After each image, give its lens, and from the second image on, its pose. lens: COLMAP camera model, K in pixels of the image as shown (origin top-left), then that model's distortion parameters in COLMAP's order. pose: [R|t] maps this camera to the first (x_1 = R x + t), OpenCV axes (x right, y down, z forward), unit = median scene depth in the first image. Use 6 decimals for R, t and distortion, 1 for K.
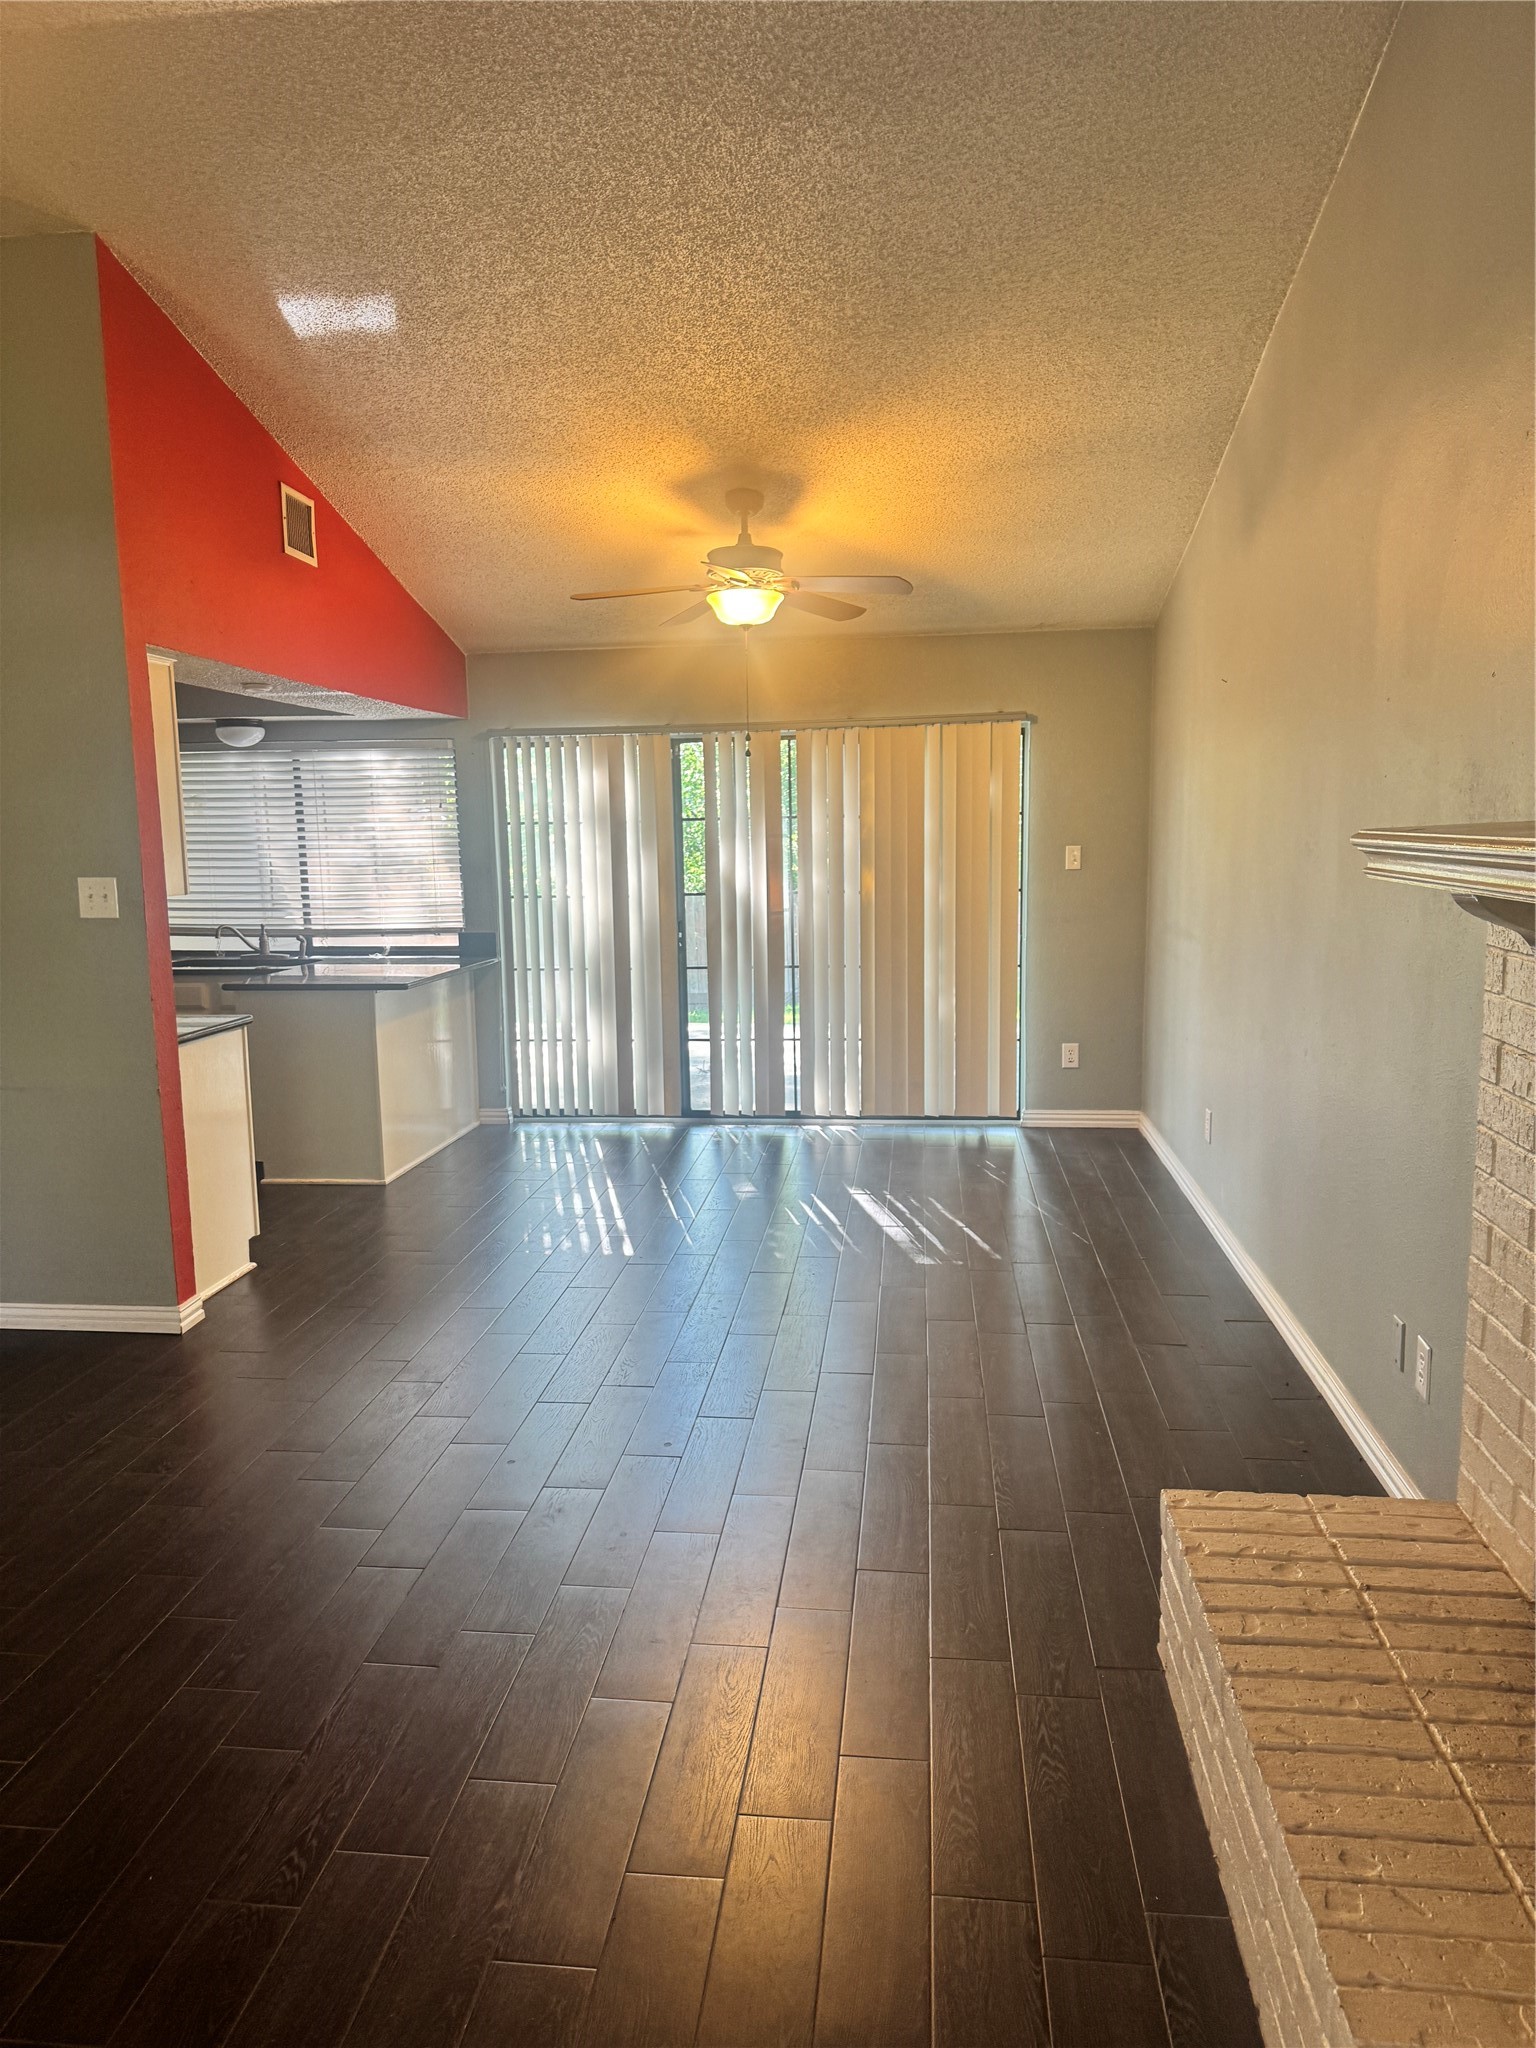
lens RADIAL K [[1438.0, 0, 768.0], [0, 1438.0, 1024.0], [0, 0, 1]] dist [0.059331, -0.088554]
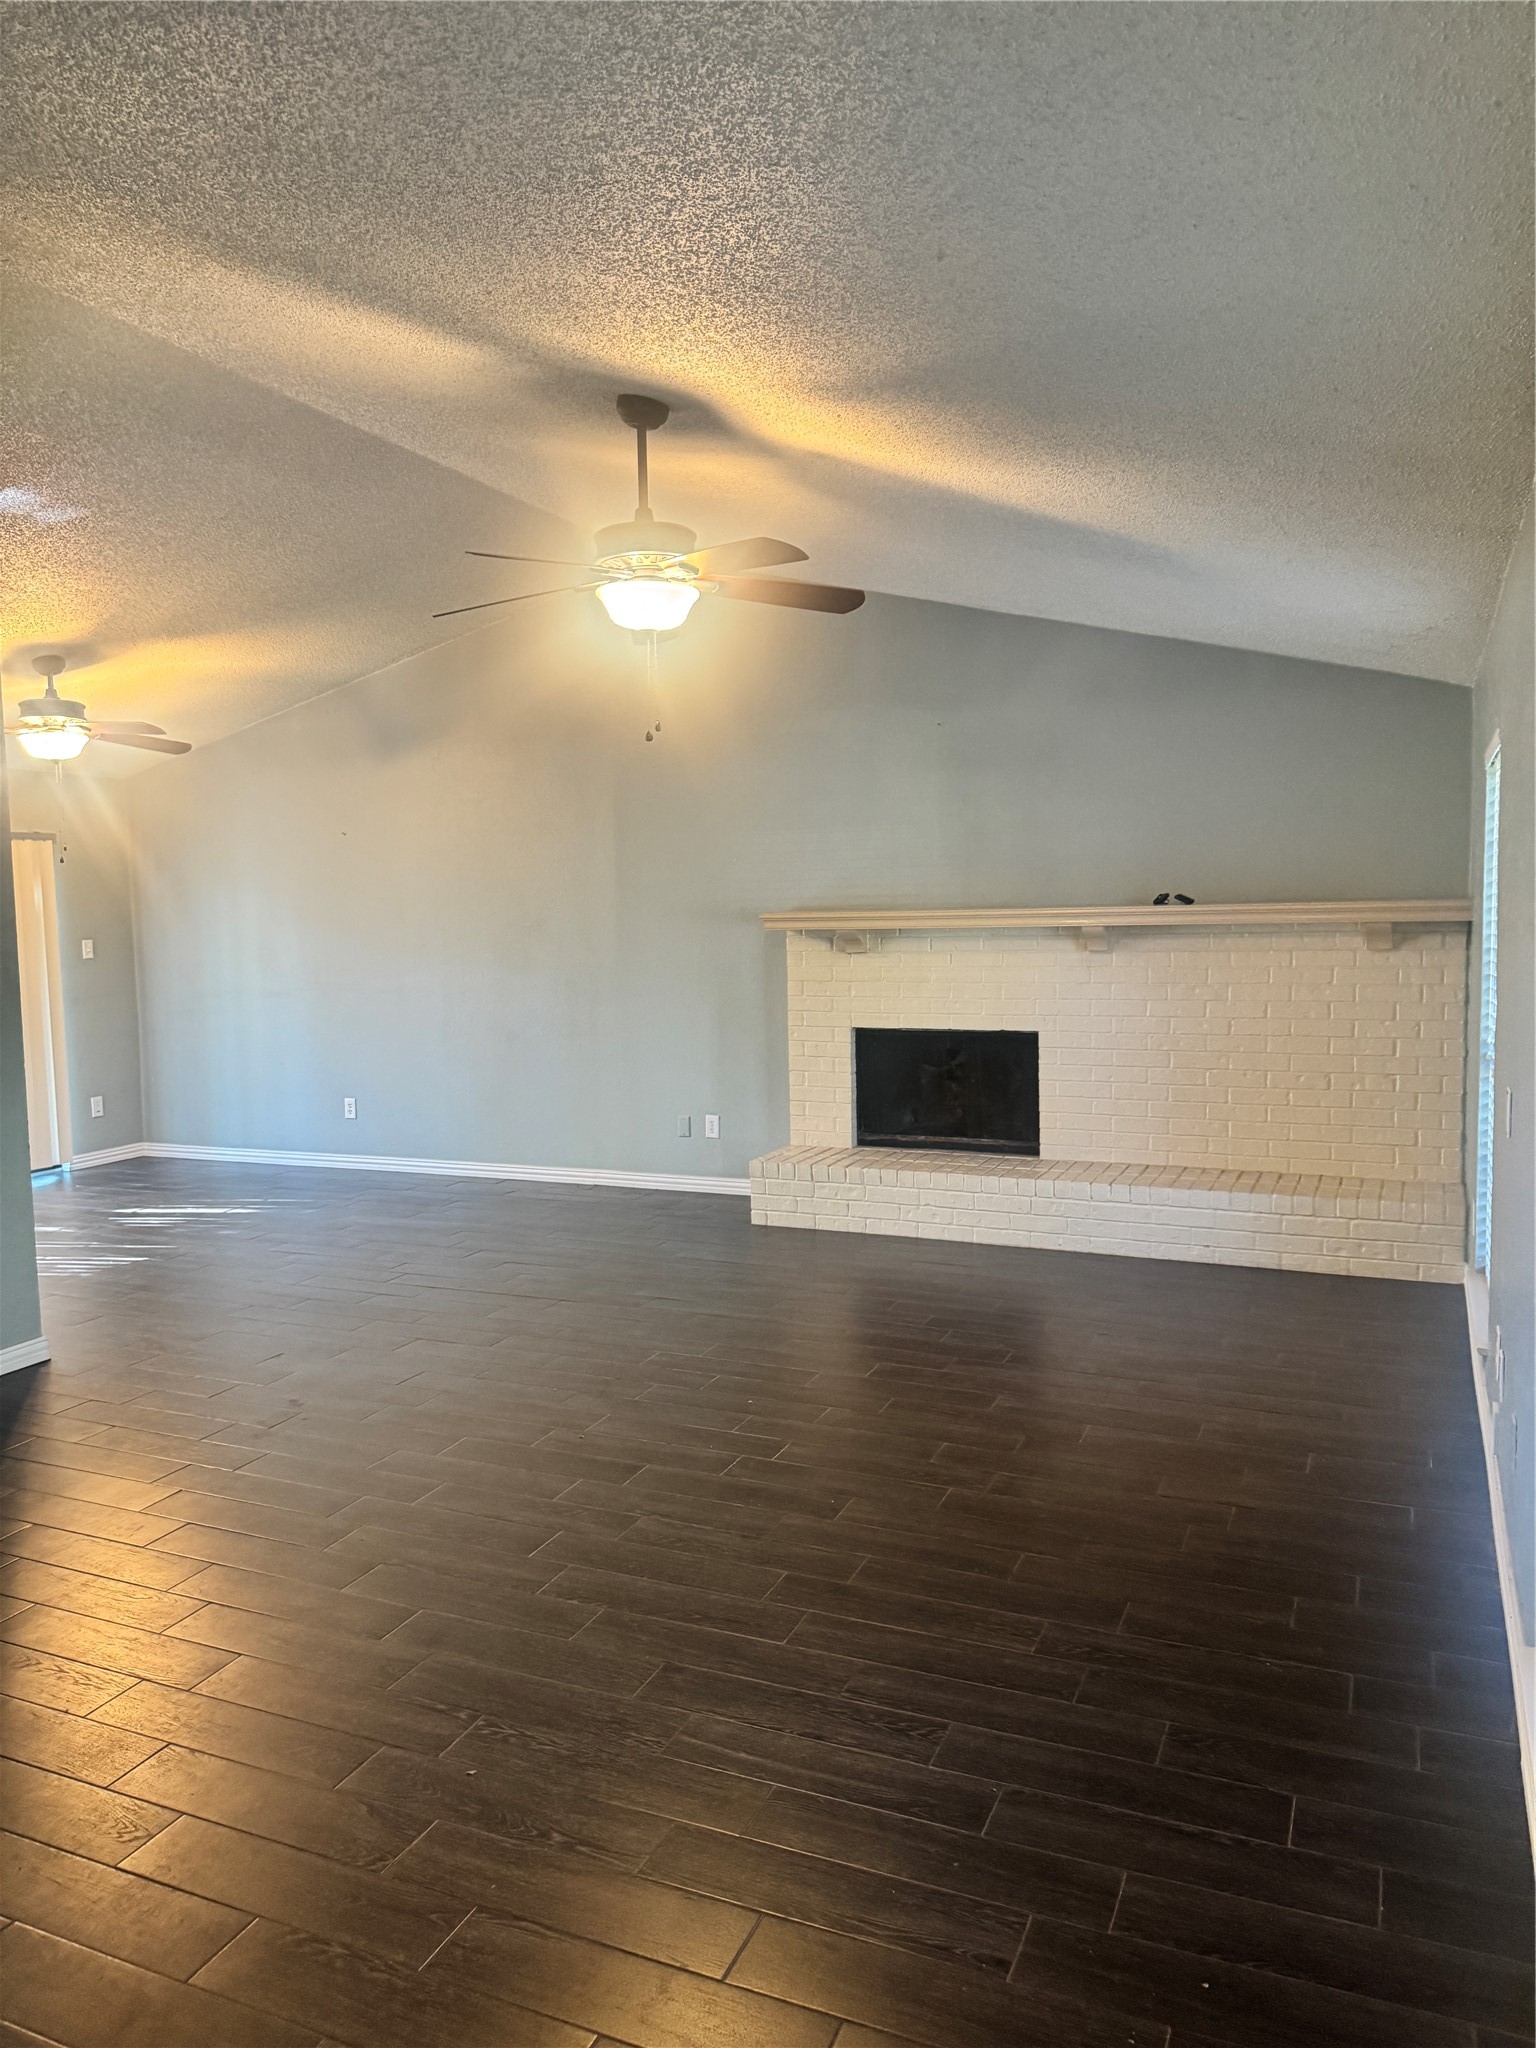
lens RADIAL K [[1438.0, 0, 768.0], [0, 1438.0, 1024.0], [0, 0, 1]] dist [0.059331, -0.088554]
pose [[0.301562, -0.066584, 0.951119, -0.903403], [0.149176, 0.988568, 0.021908, 0.011158], [-0.941704, 0.135277, 0.308047, 0.061302]]
